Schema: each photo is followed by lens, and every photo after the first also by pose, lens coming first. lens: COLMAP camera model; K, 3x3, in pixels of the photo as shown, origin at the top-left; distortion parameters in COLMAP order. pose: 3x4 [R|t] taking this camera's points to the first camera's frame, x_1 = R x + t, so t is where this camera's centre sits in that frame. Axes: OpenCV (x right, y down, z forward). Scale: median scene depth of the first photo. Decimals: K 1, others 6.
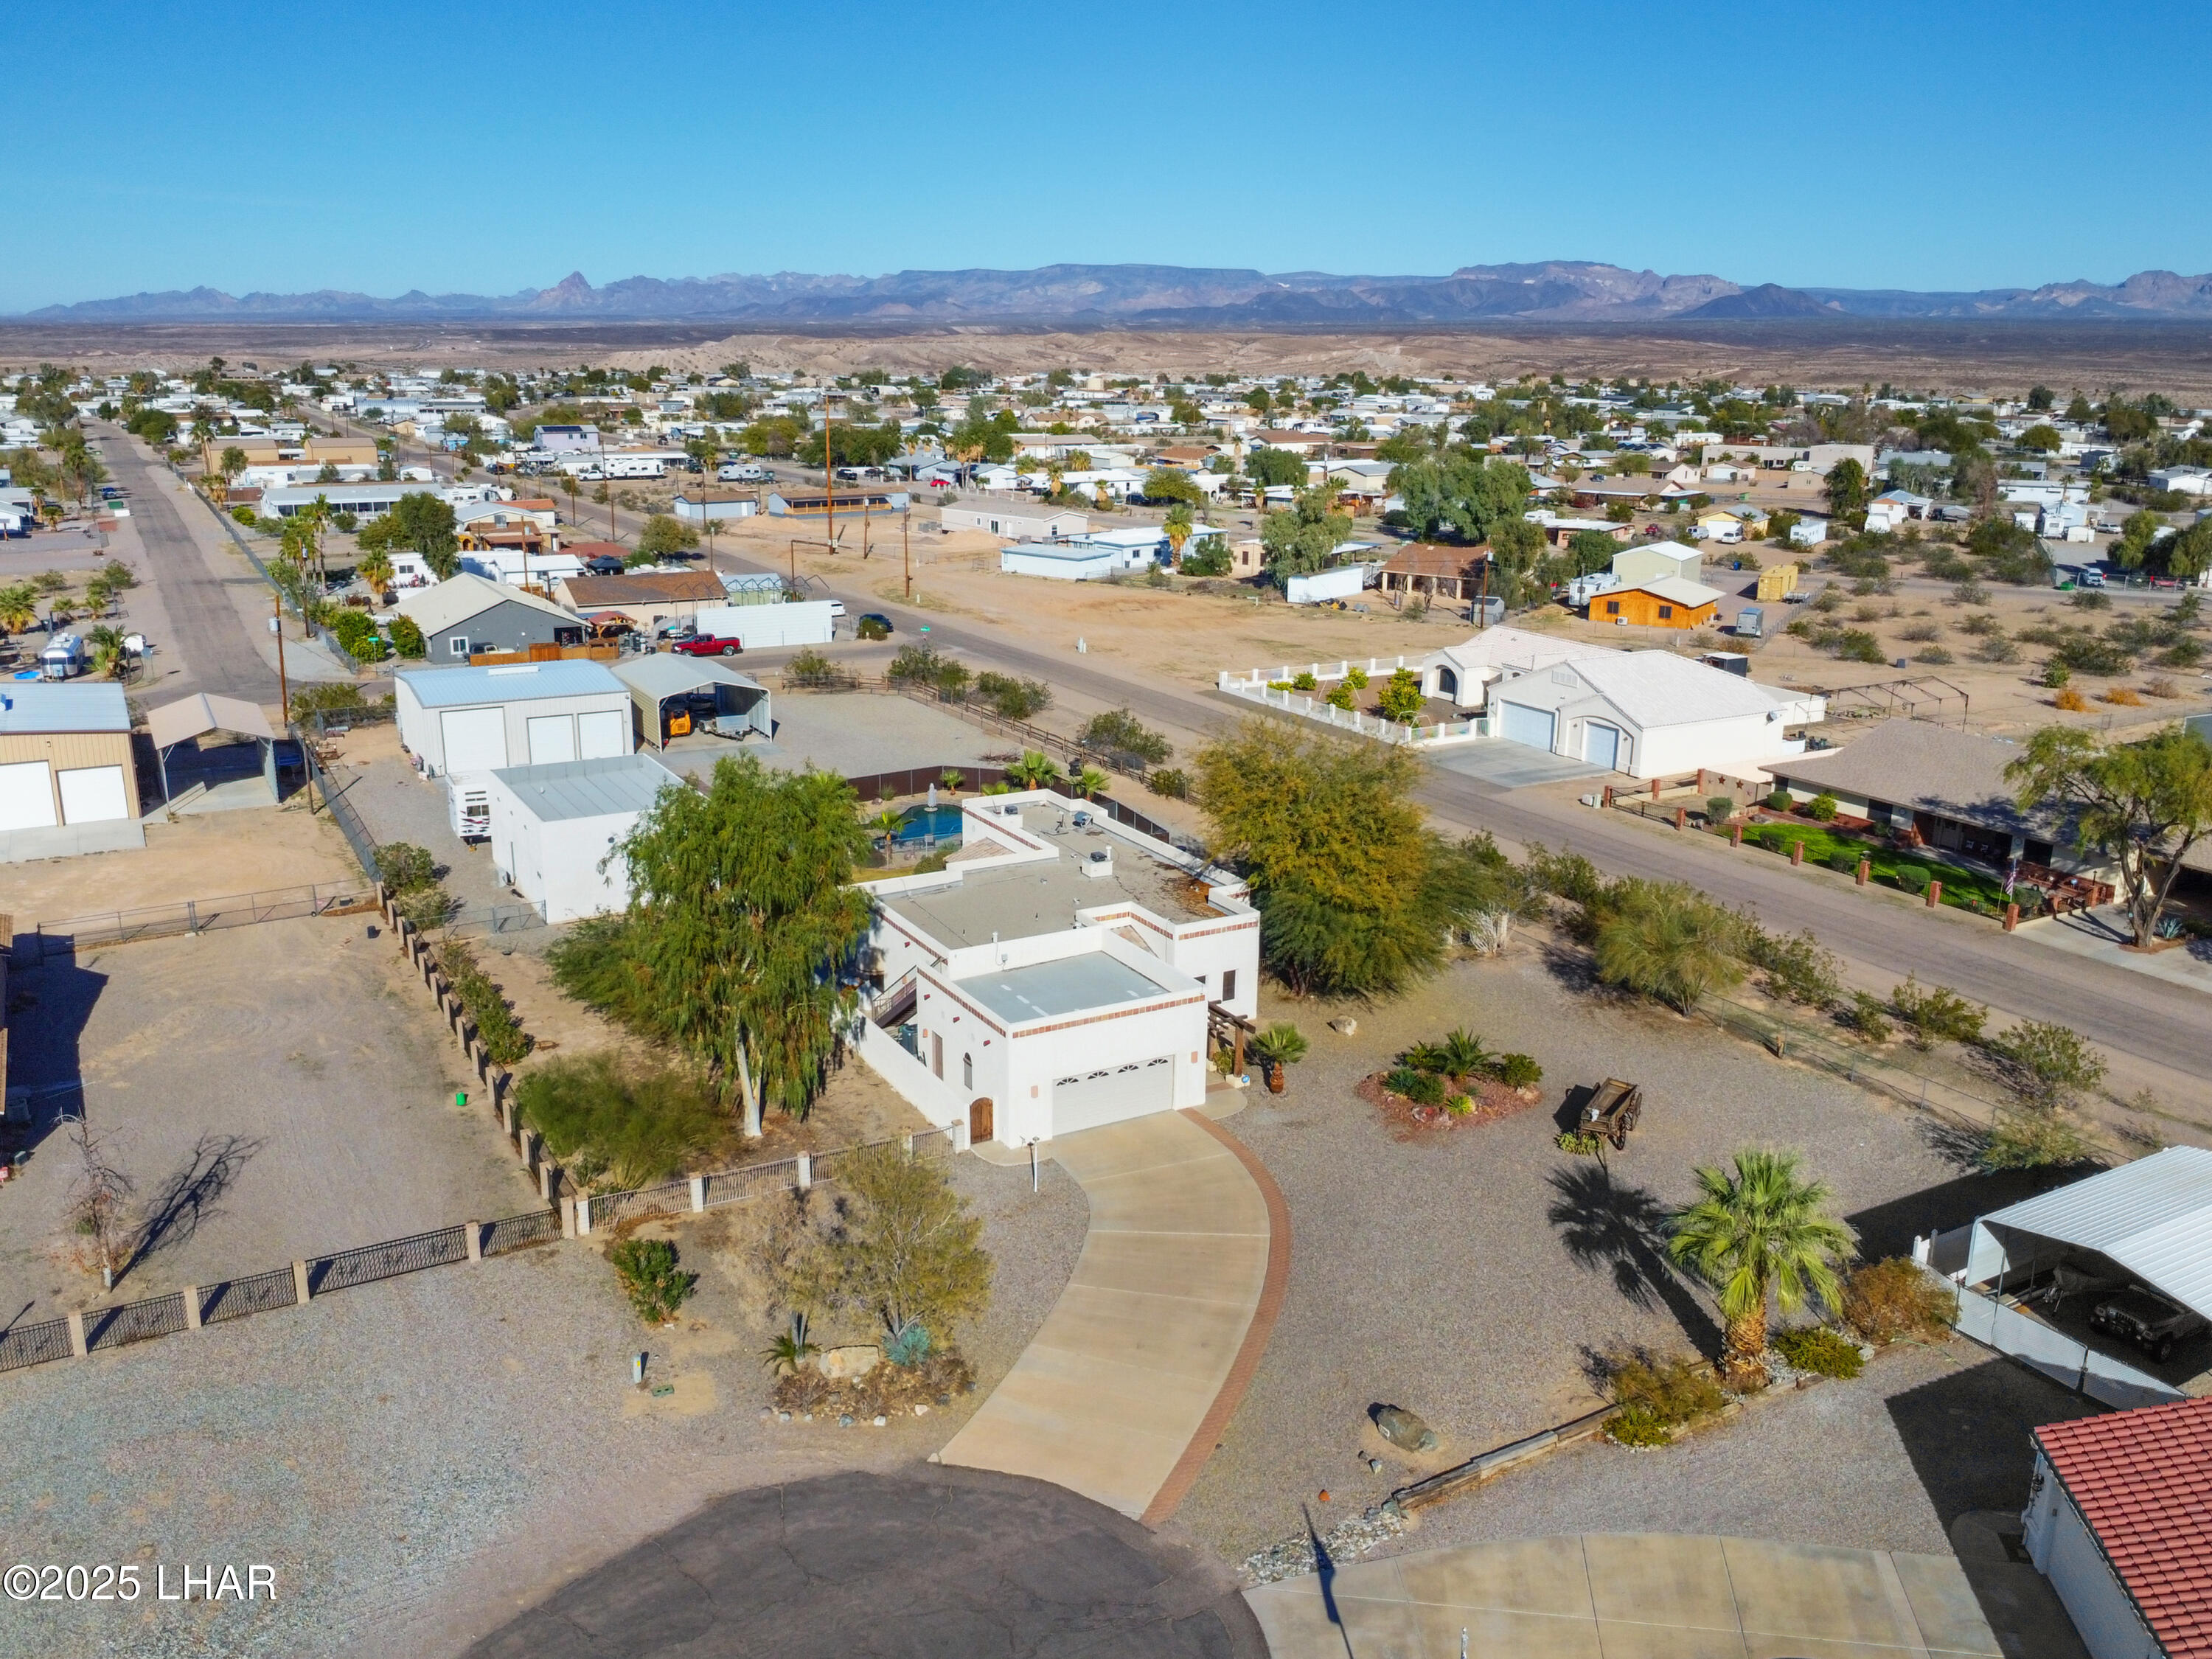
lens RADIAL K [[1769.4, 0, 1111.2], [0, 1769.4, 825.5], [0, 0, 1]] dist [0.007882, -0.010433]
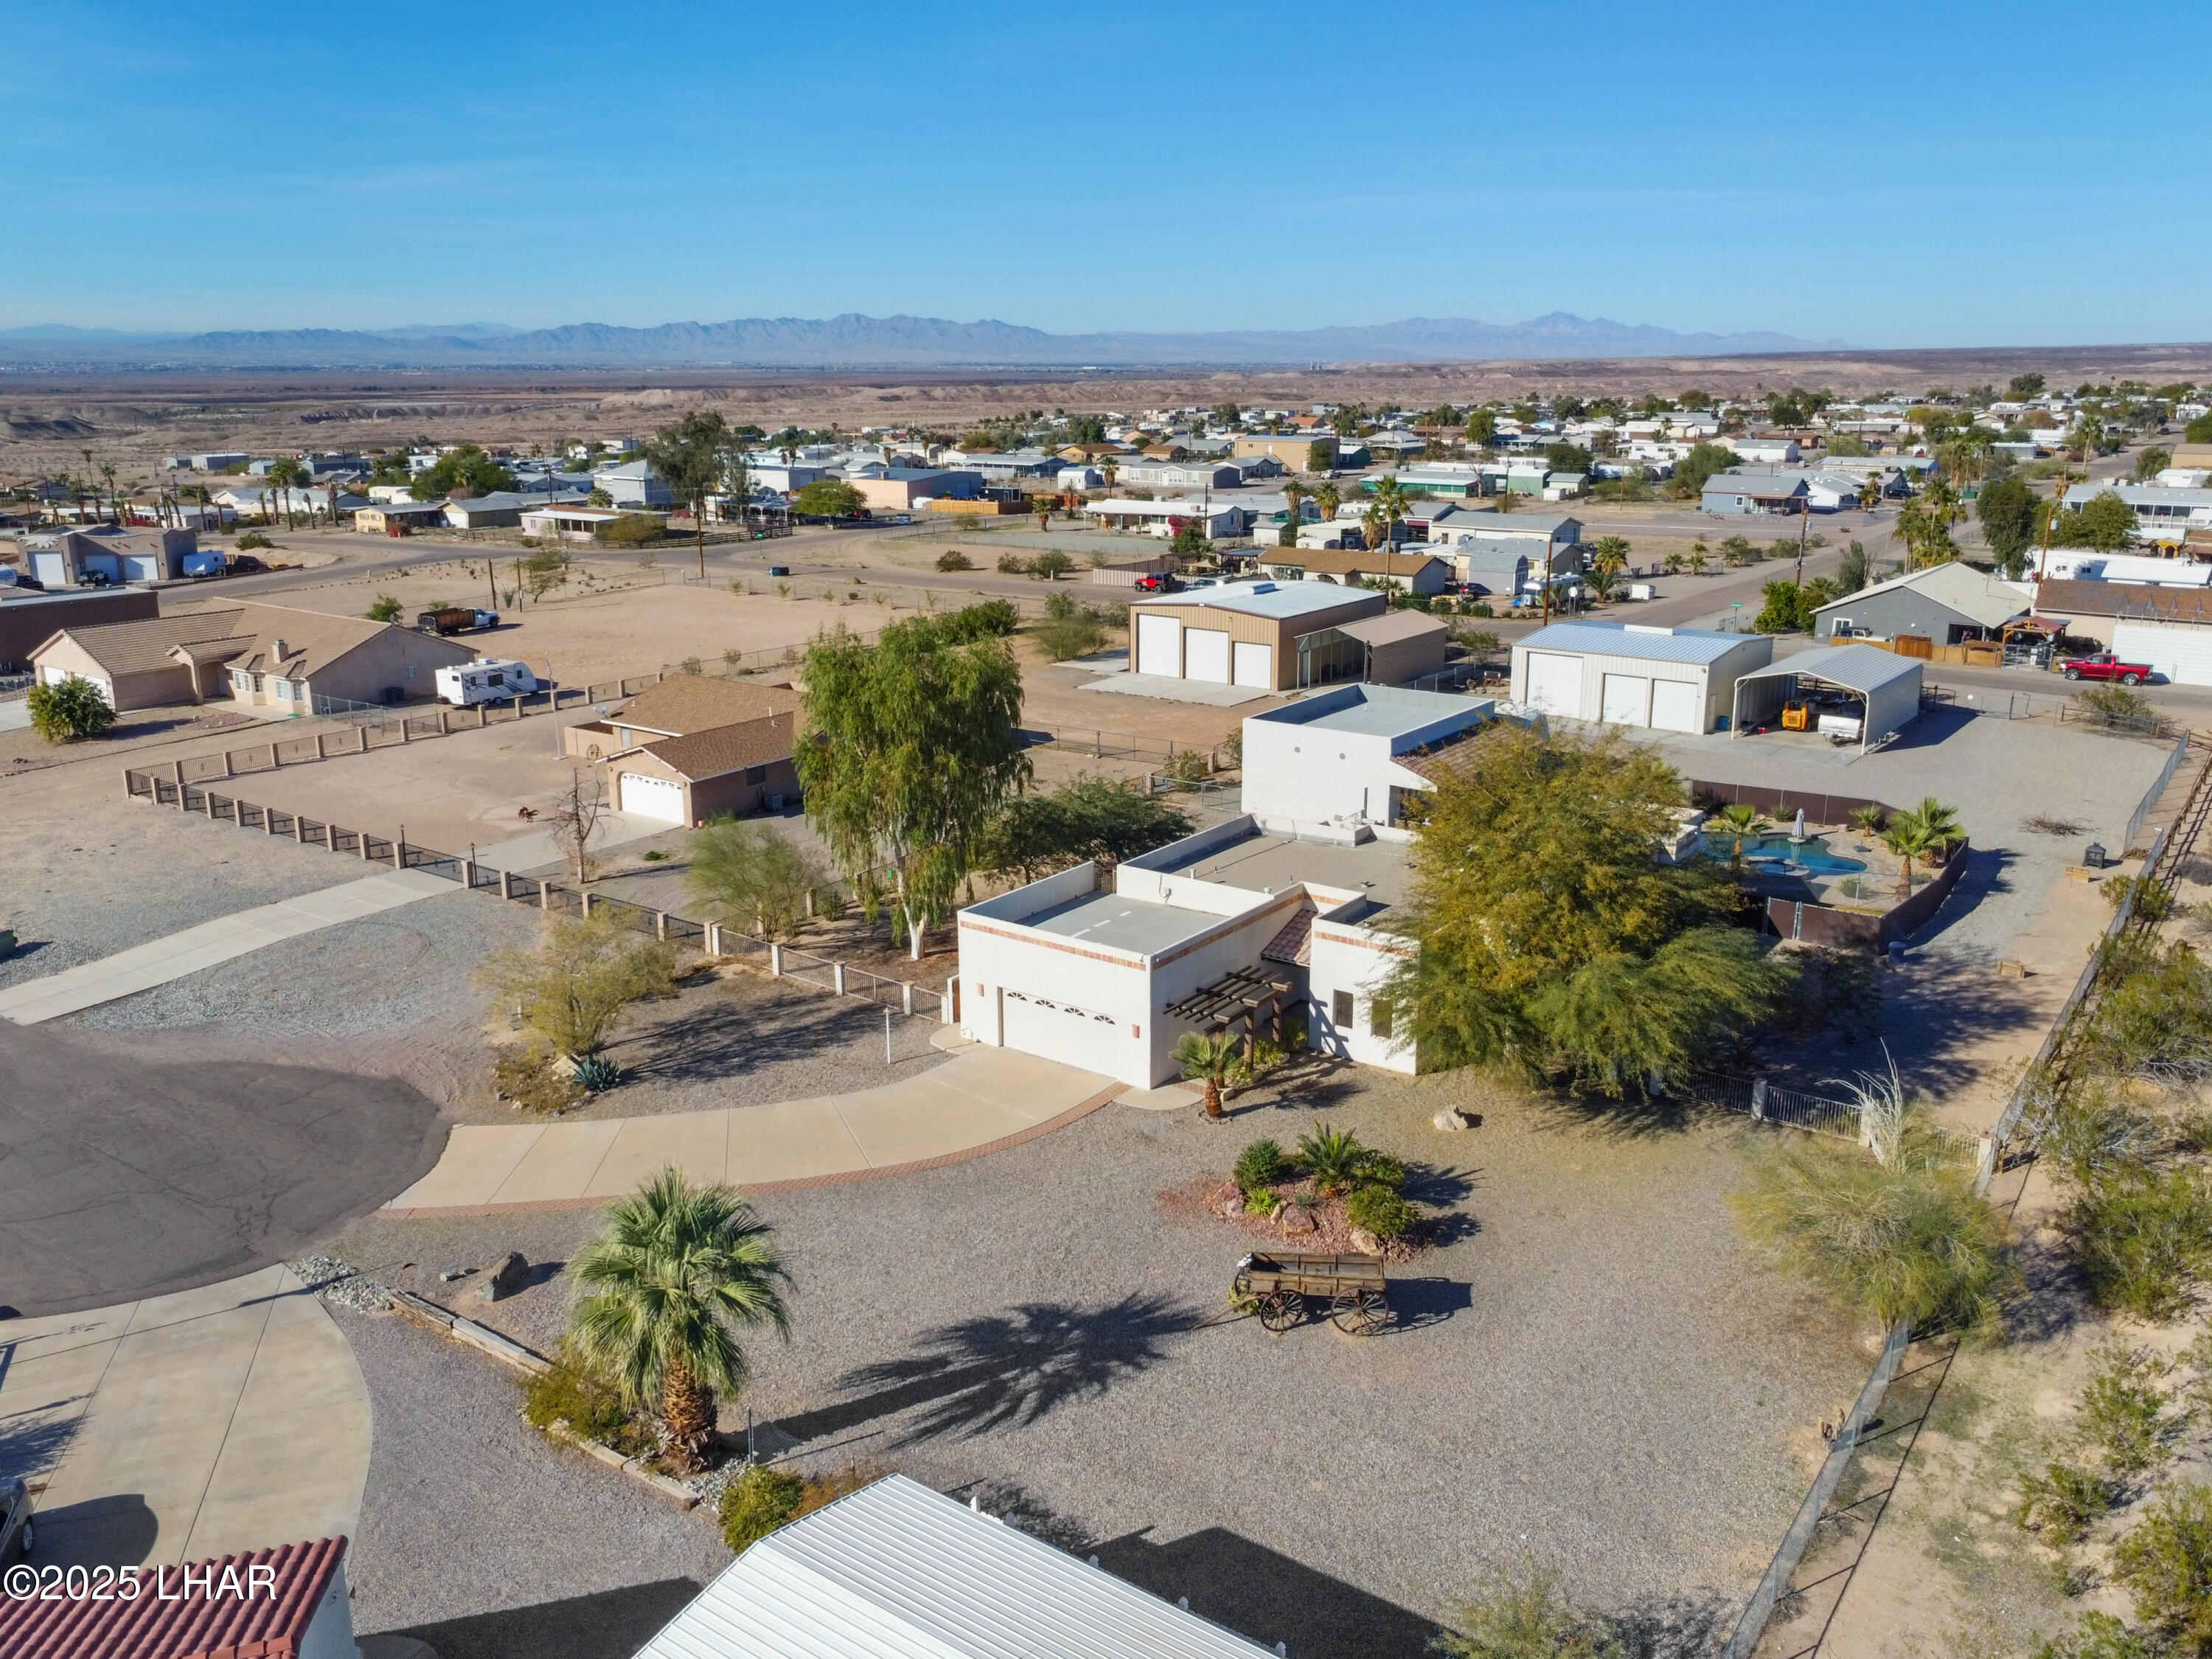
lens RADIAL K [[1769.4, 0, 1111.2], [0, 1769.4, 825.5], [0, 0, 1]] dist [0.007882, -0.010433]
pose [[0.413563, 0.224777, -0.882293, 0.204770], [-0.234427, 0.962663, 0.135368, -0.021774], [0.879778, 0.150850, 0.450815, 0.147179]]
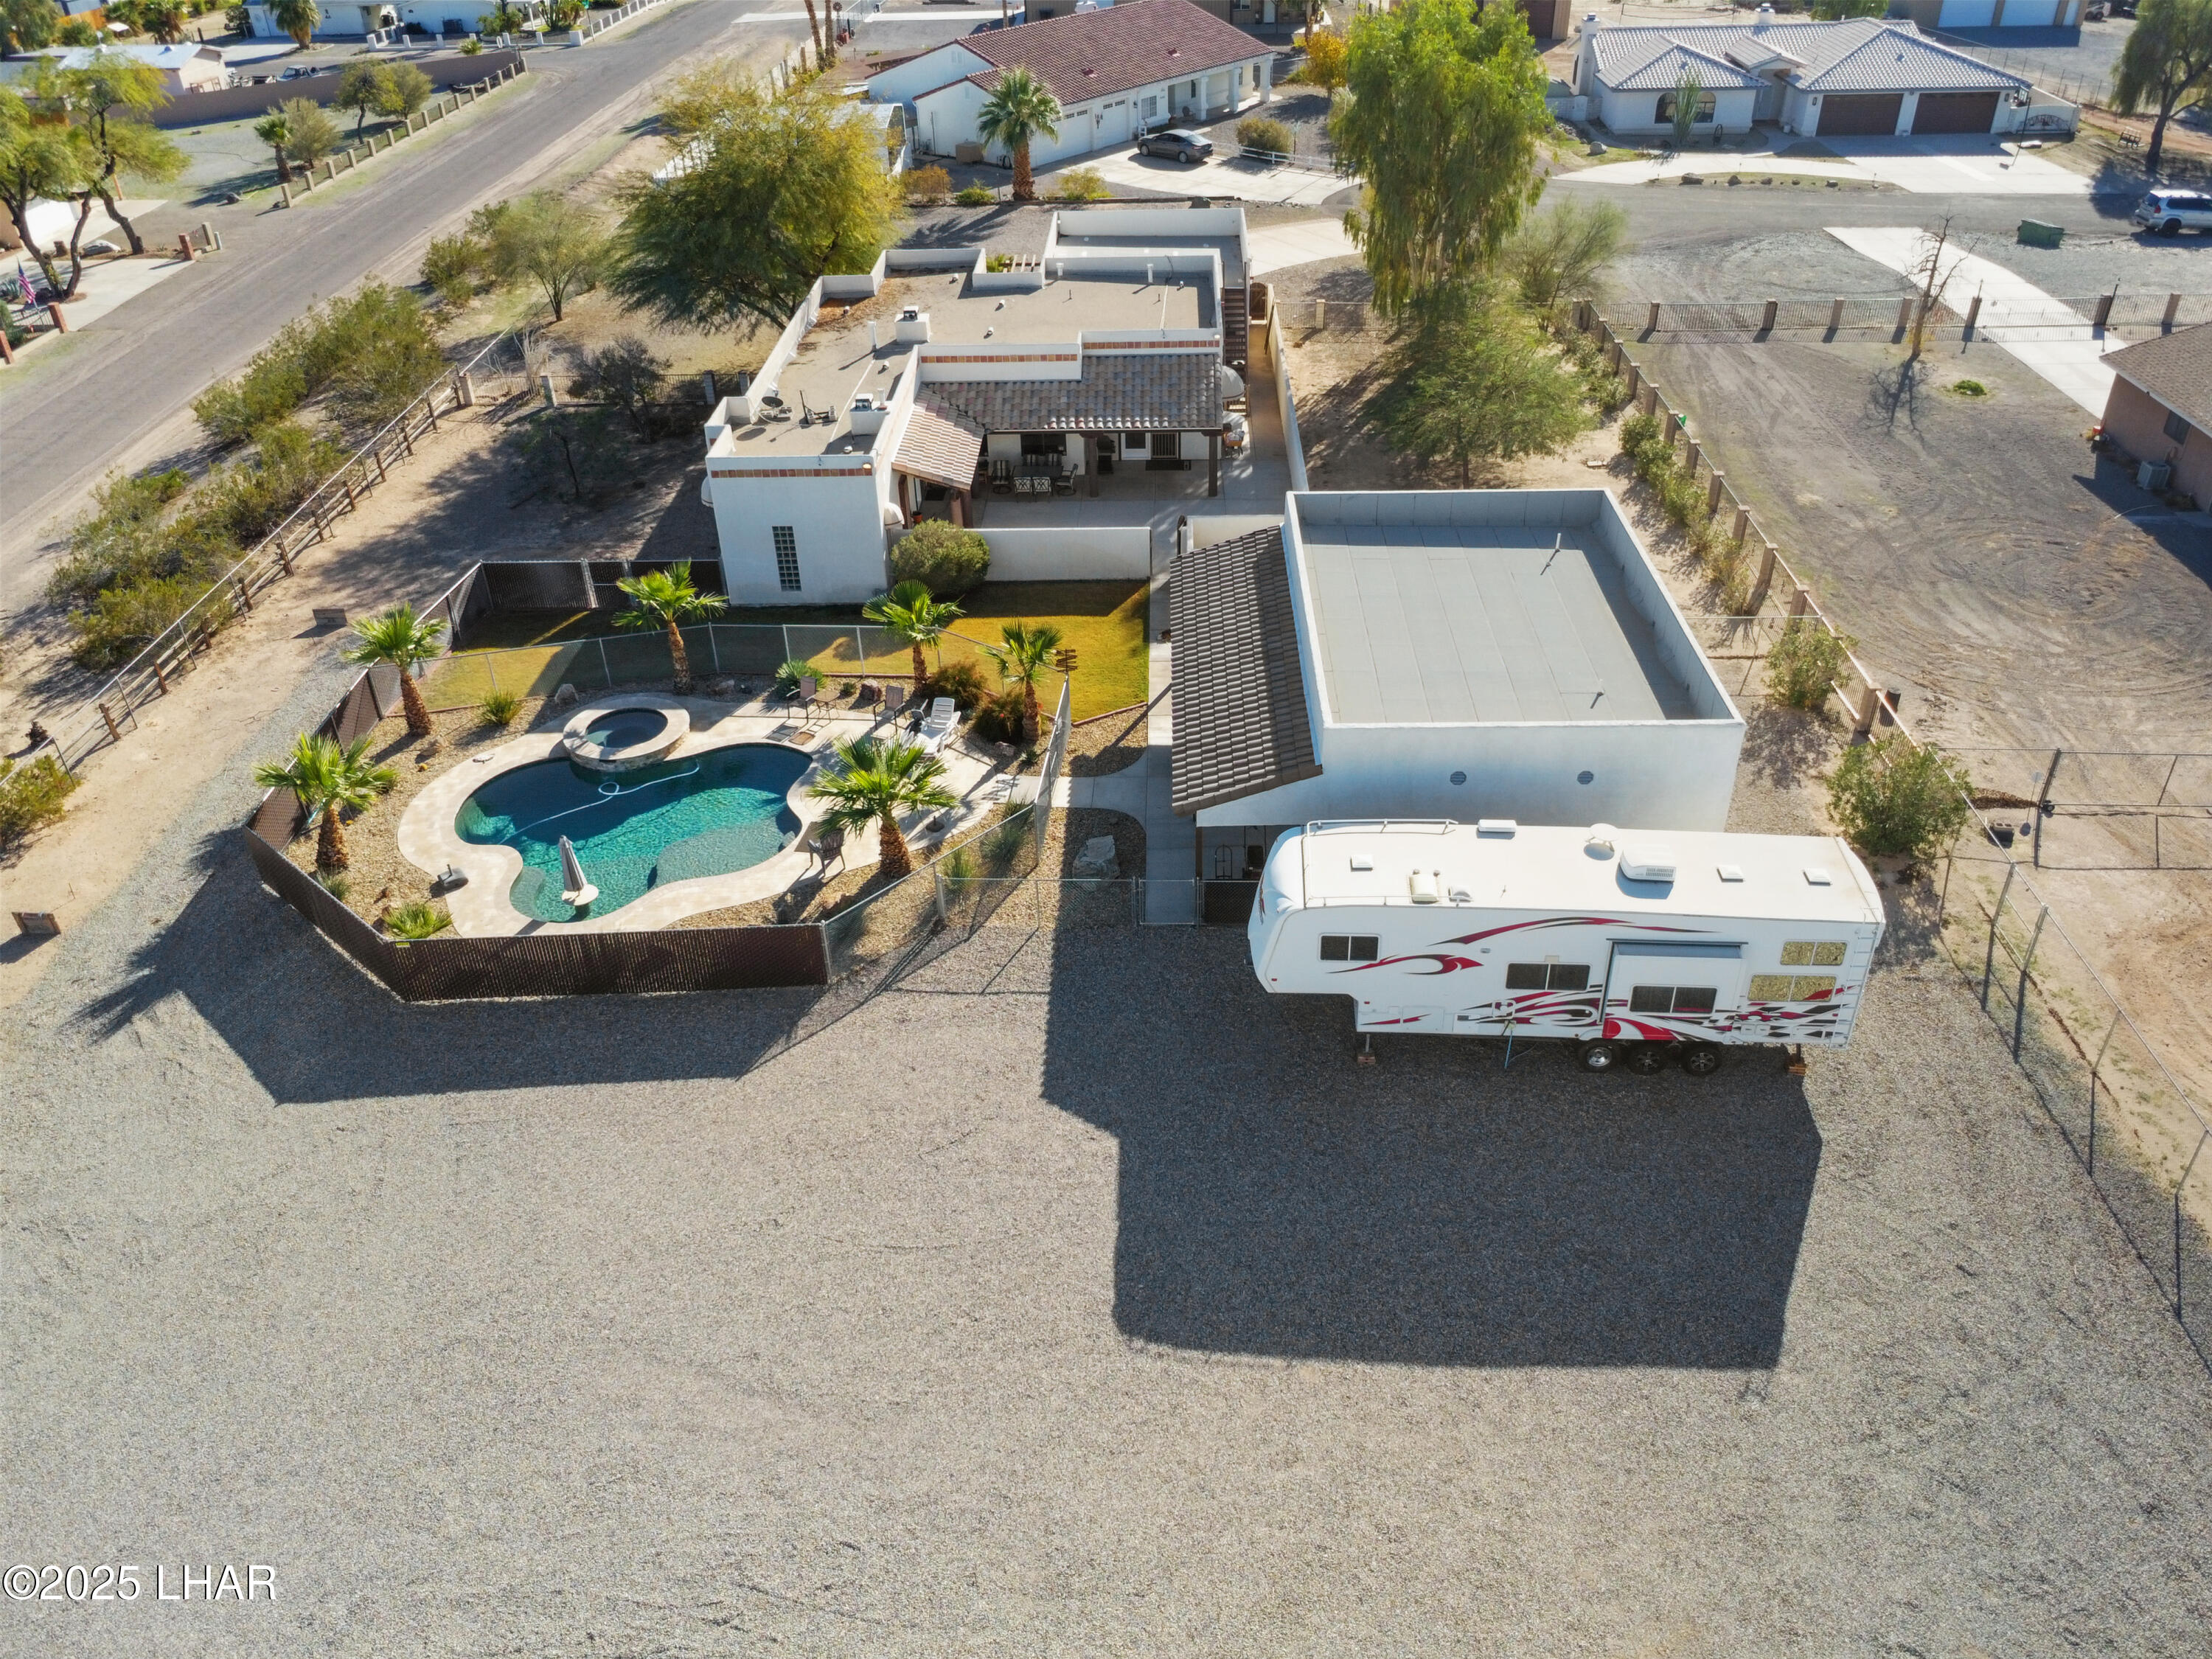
lens RADIAL K [[1671.0, 0, 1104.7], [0, 1671.0, 812.6], [0, 0, 1]] dist [0.003657, -0.007641]
pose [[-0.852923, -0.273948, 0.444381, -0.148031], [0.154935, 0.680052, 0.716606, -0.108942], [-0.498515, 0.680060, -0.537588, 0.471587]]
